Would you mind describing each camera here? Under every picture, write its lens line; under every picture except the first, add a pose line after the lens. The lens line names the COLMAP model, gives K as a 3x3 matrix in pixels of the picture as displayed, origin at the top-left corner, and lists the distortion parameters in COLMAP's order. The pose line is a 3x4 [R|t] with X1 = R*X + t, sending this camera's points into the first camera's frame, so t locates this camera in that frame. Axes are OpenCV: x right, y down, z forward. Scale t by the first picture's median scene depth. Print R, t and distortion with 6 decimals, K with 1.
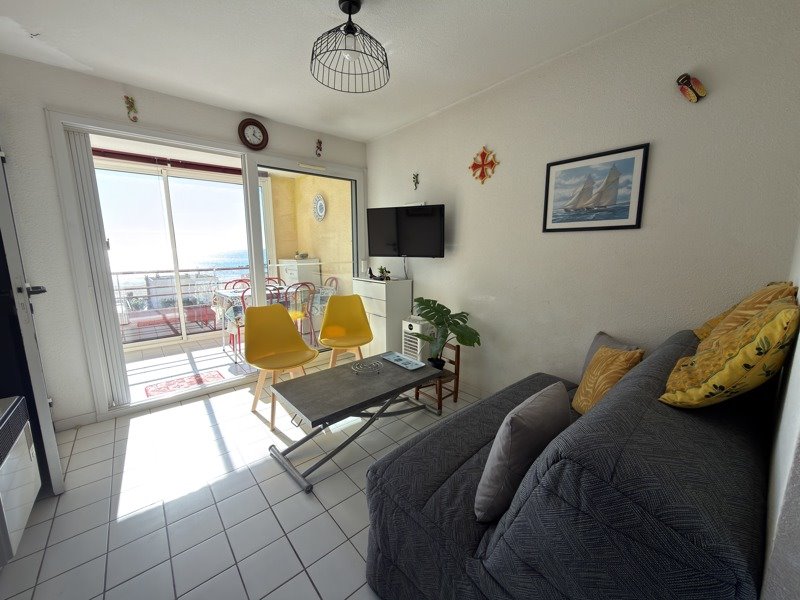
lens RADIAL K [[316.8, 0, 399.4], [0, 316.8, 300.9], [0, 0, 1]] dist [-0.000122, -0.000409]
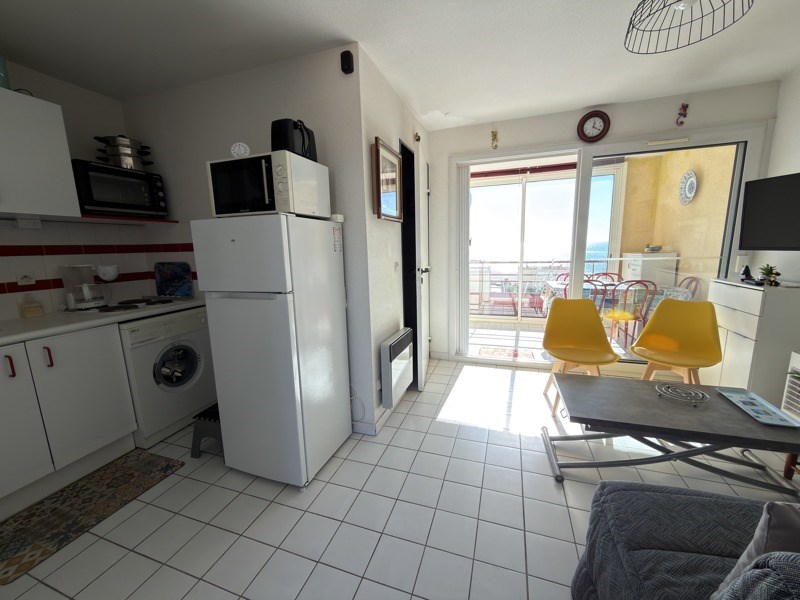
lens RADIAL K [[316.8, 0, 399.4], [0, 316.8, 300.9], [0, 0, 1]] dist [-0.000122, -0.000409]
pose [[0.511810, 0.136344, -0.848210, 0.140672], [-0.117205, 0.989176, 0.088281, -0.002740], [0.851066, 0.054231, 0.522251, -0.003323]]
